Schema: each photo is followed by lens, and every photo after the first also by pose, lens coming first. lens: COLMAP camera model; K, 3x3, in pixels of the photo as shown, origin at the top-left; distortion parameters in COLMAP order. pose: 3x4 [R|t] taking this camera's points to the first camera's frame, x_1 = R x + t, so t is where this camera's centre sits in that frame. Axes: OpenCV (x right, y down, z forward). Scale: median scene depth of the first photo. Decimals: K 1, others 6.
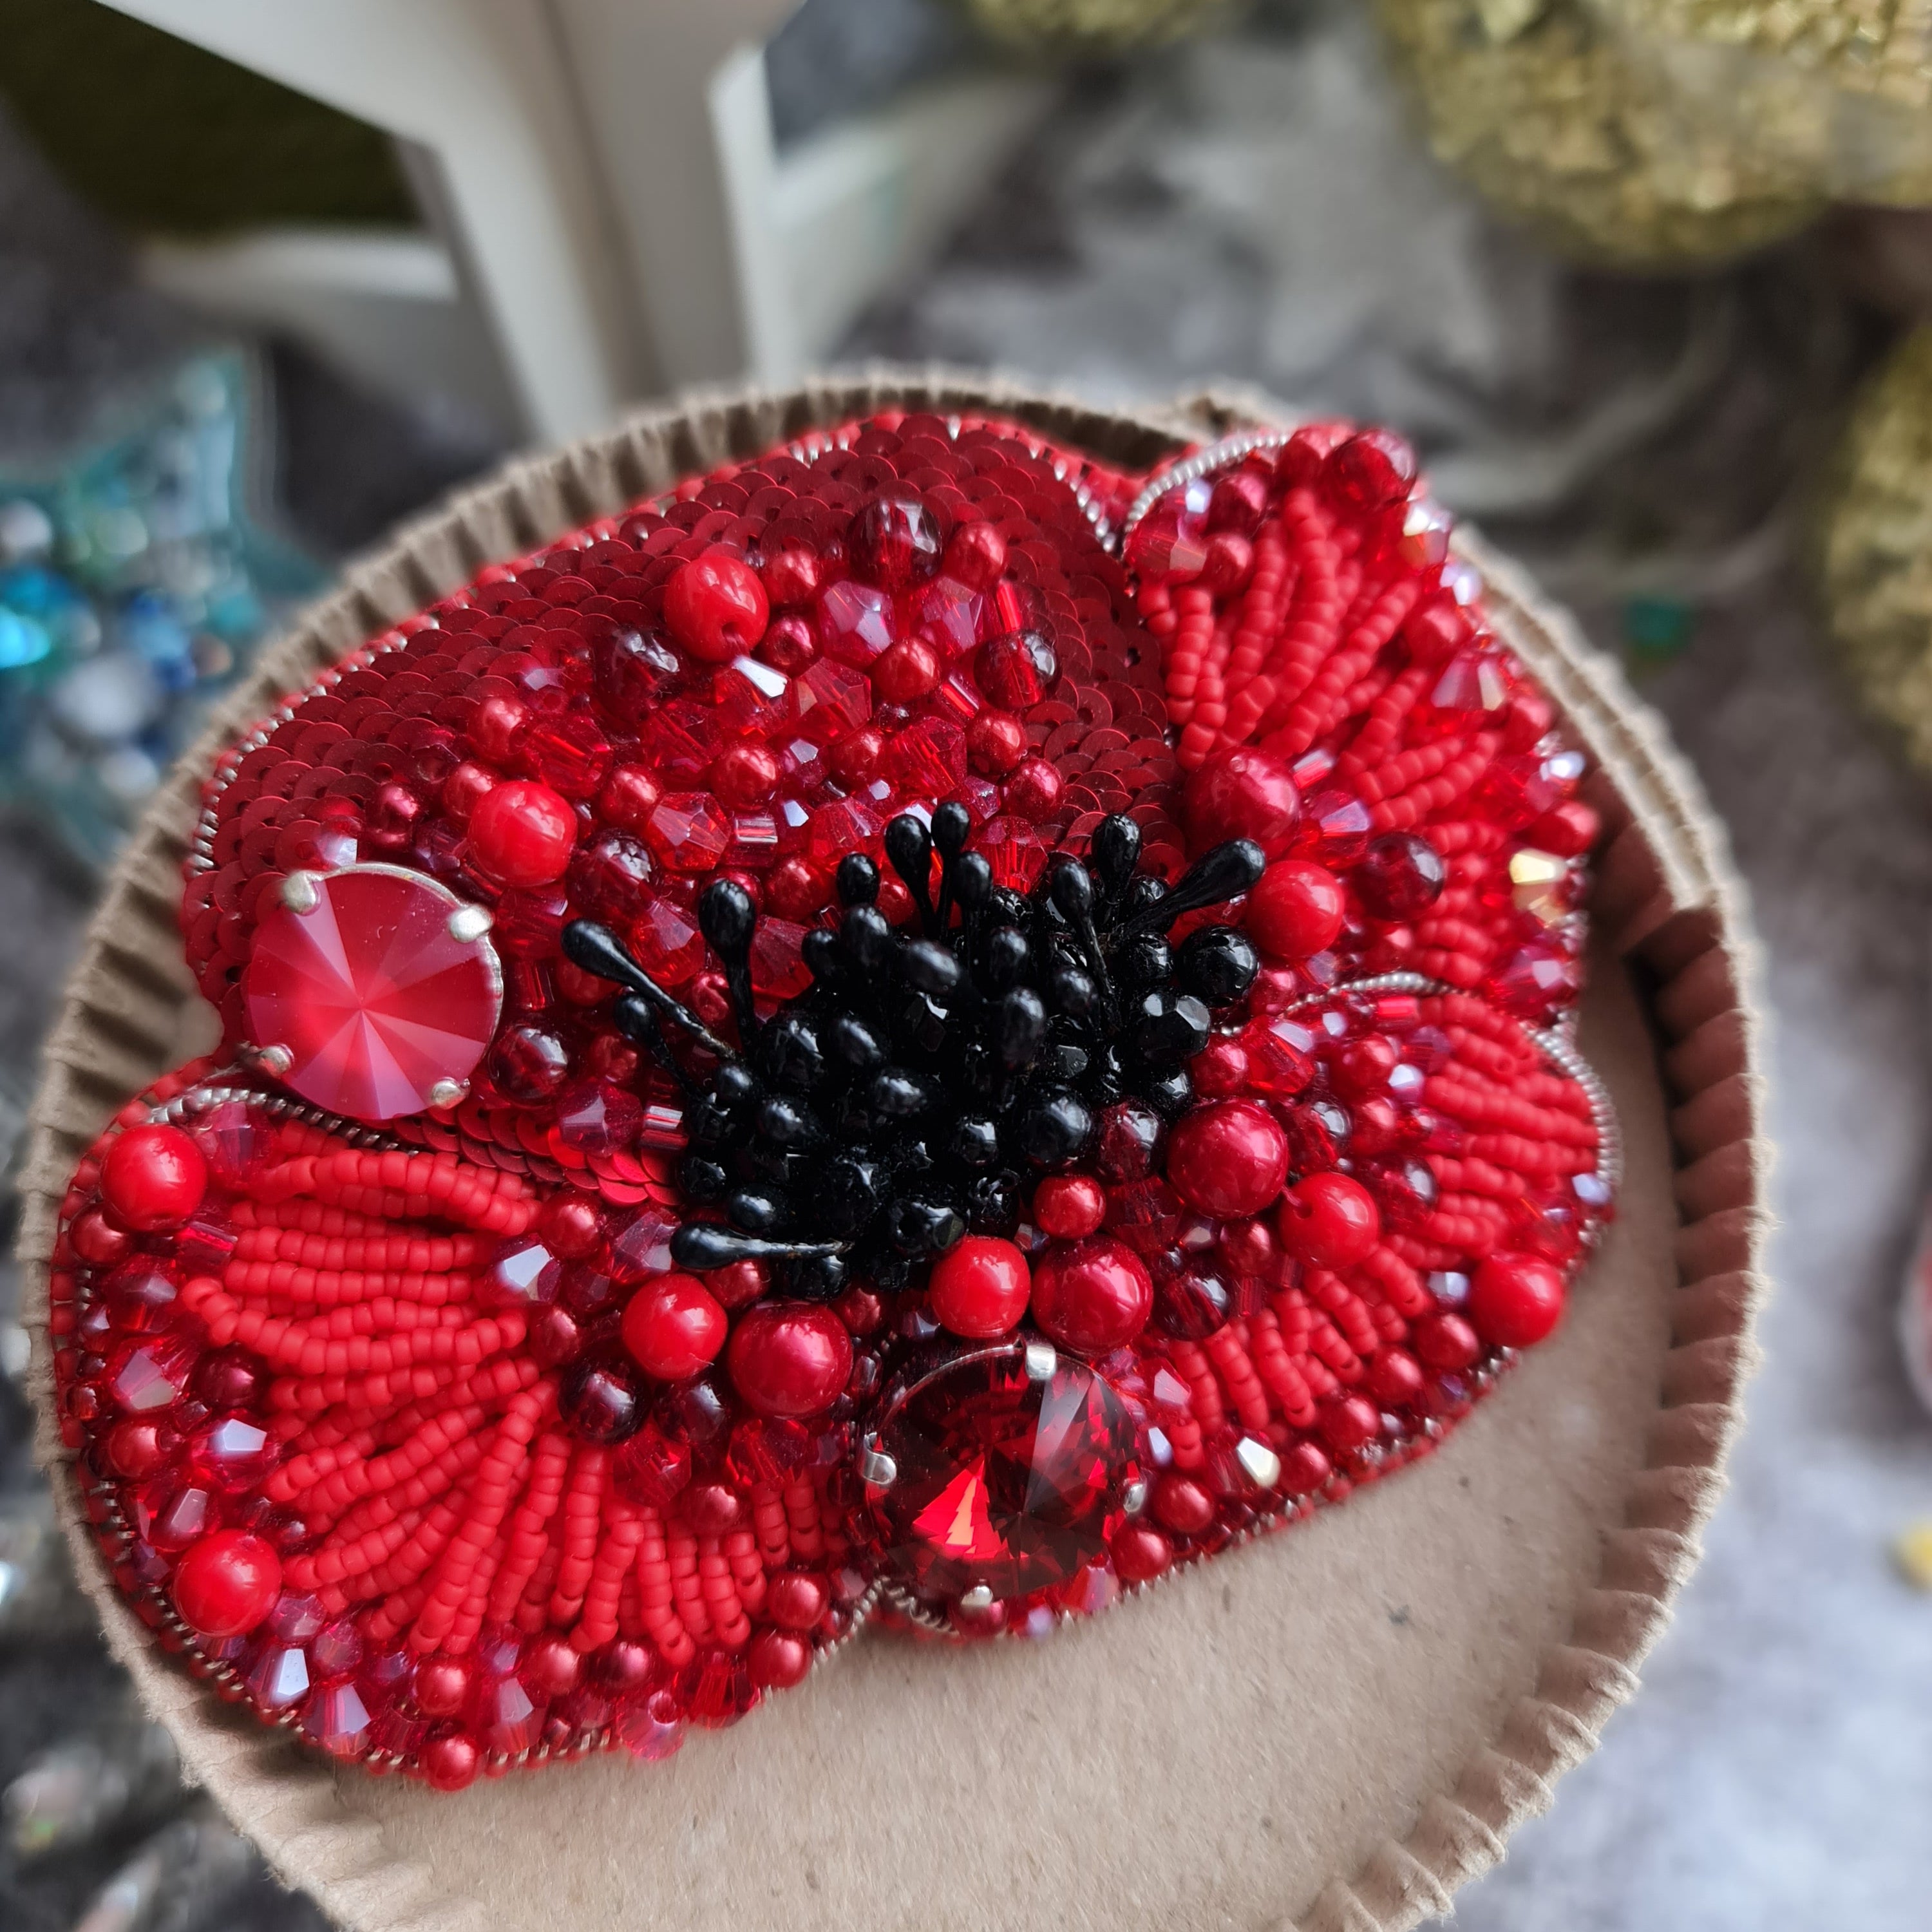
lens RADIAL K [[2222.8, 0, 966.0], [0, 2222.8, 966.0], [0, 0, 1]] dist [-0.171690, 0.206778]
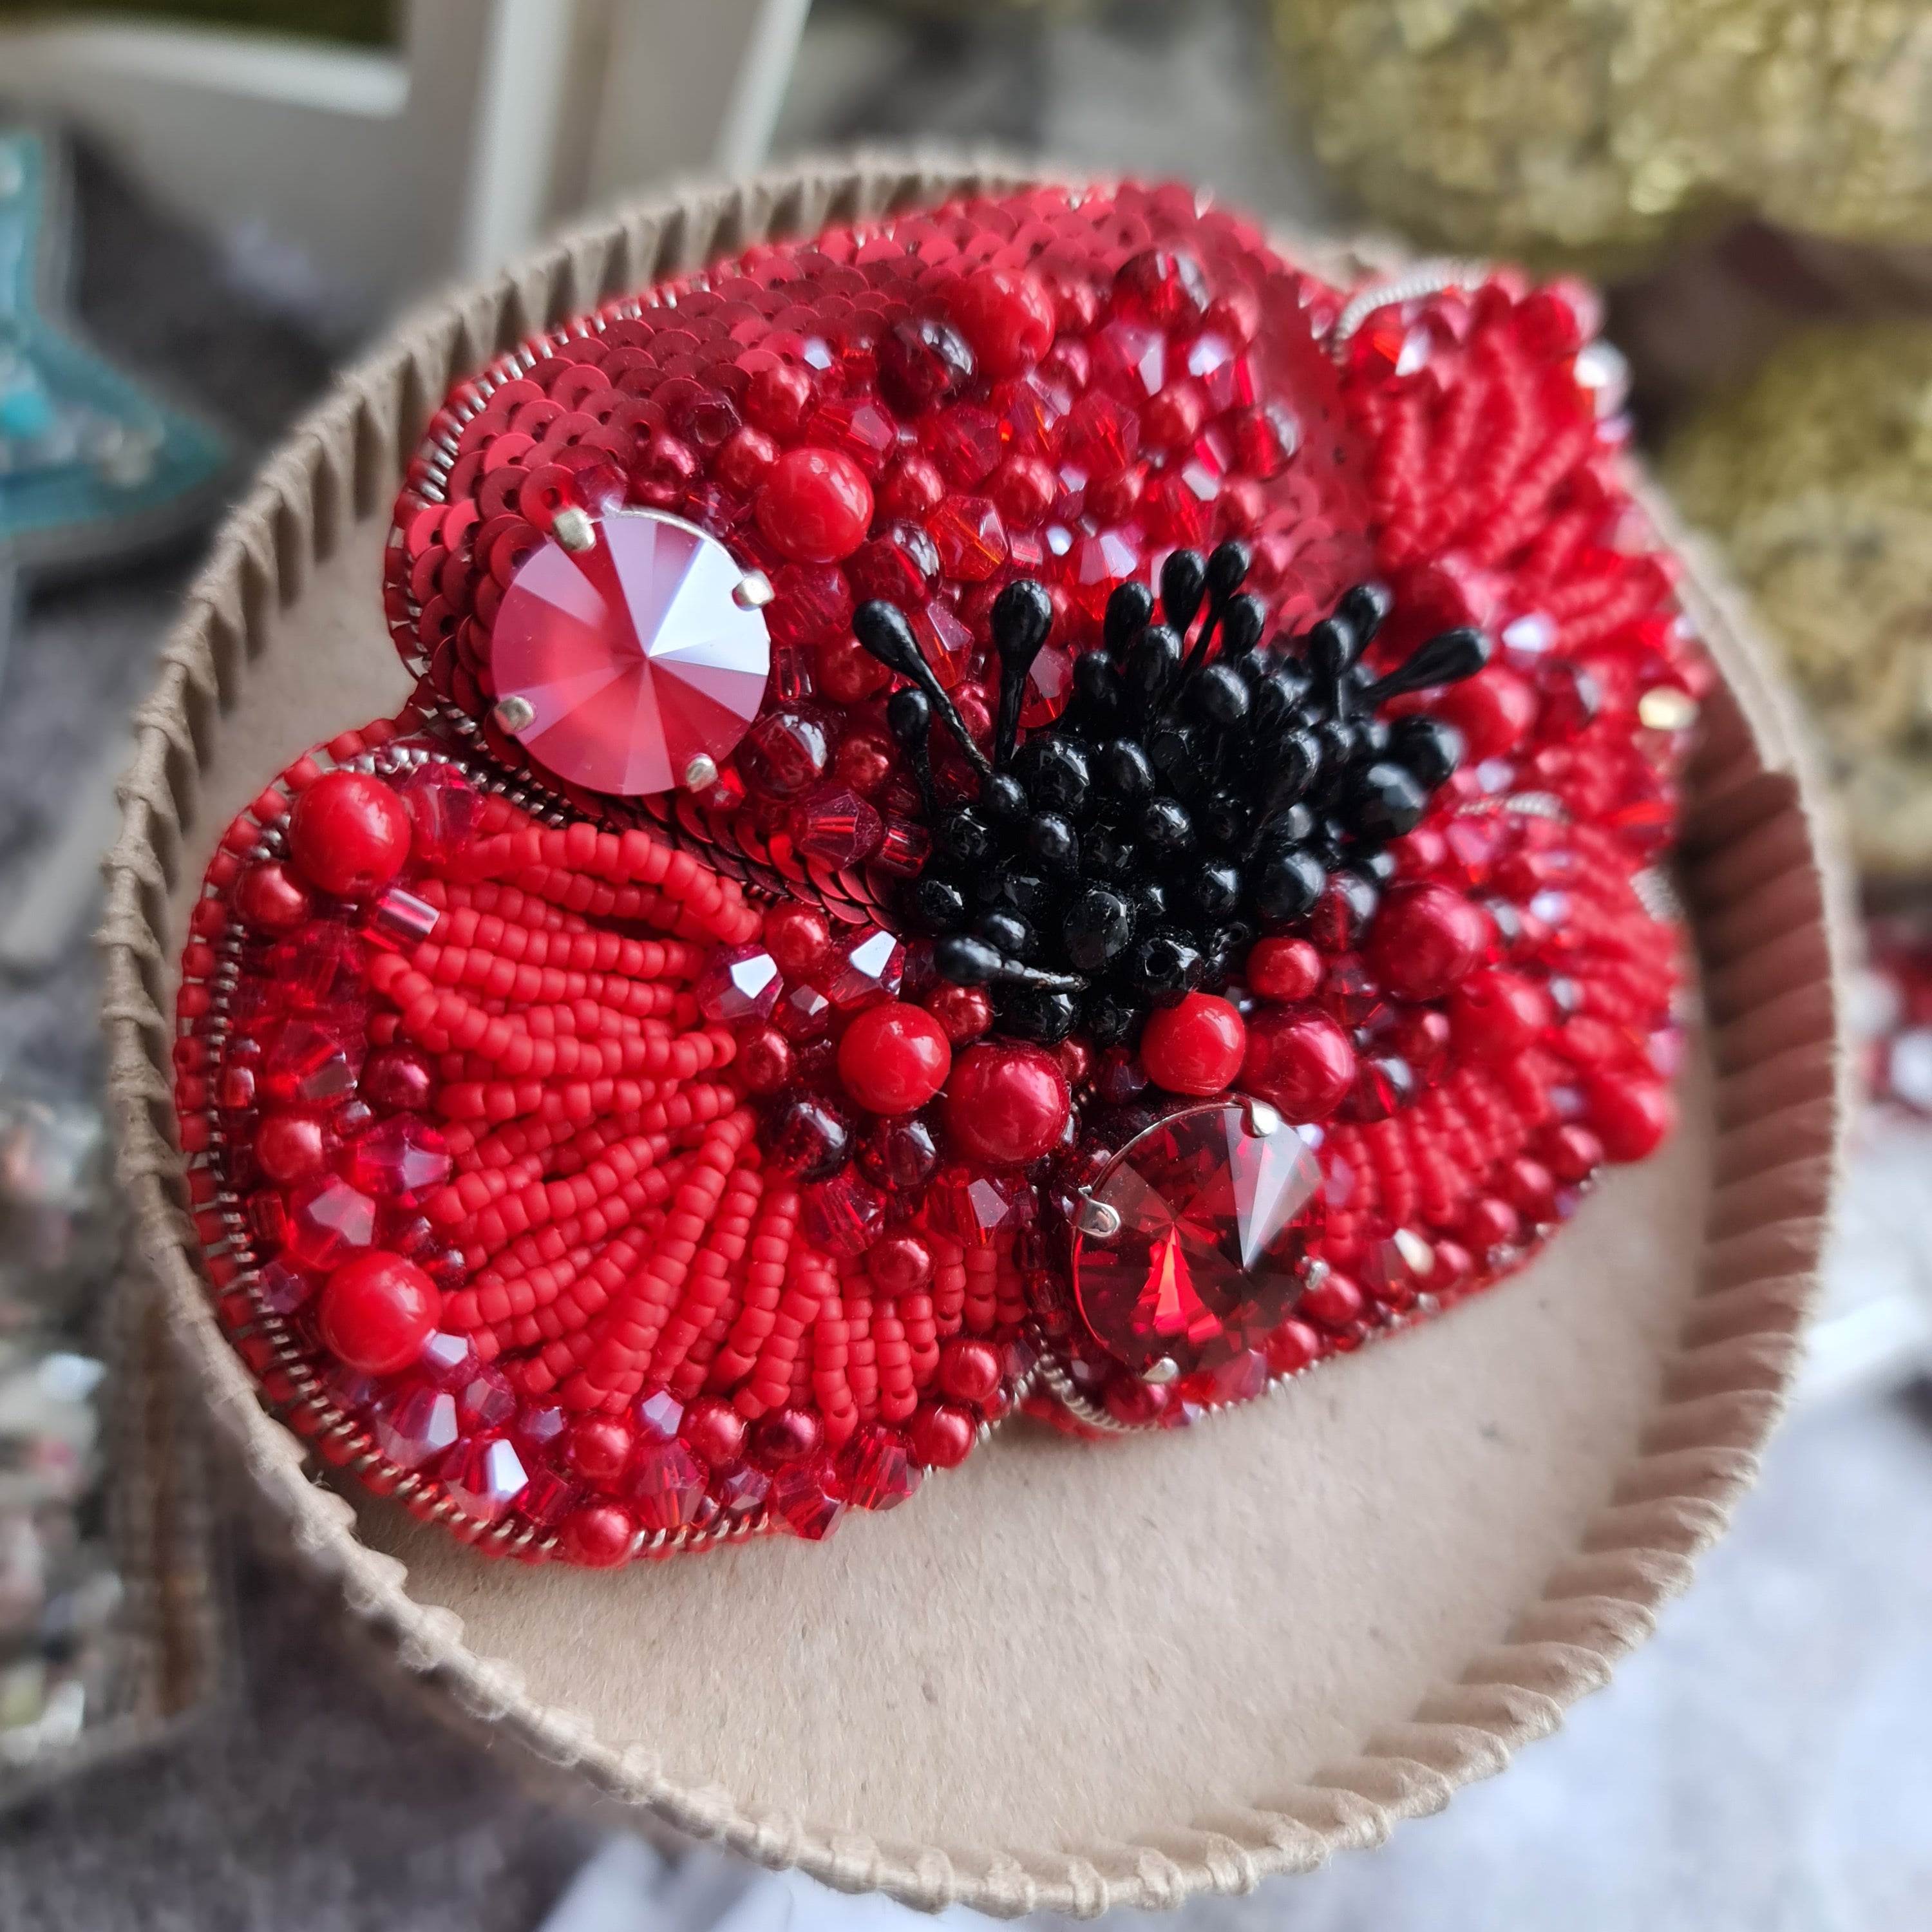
lens RADIAL K [[2241.5, 0, 966.0], [0, 2241.5, 966.0], [0, 0, 1]] dist [-0.145394, -0.023637]
pose [[0.957023, 0.092219, 0.274960, -0.364952], [-0.076384, 0.994772, -0.067777, 0.185482], [-0.279773, 0.043862, 0.959064, 0.080203]]
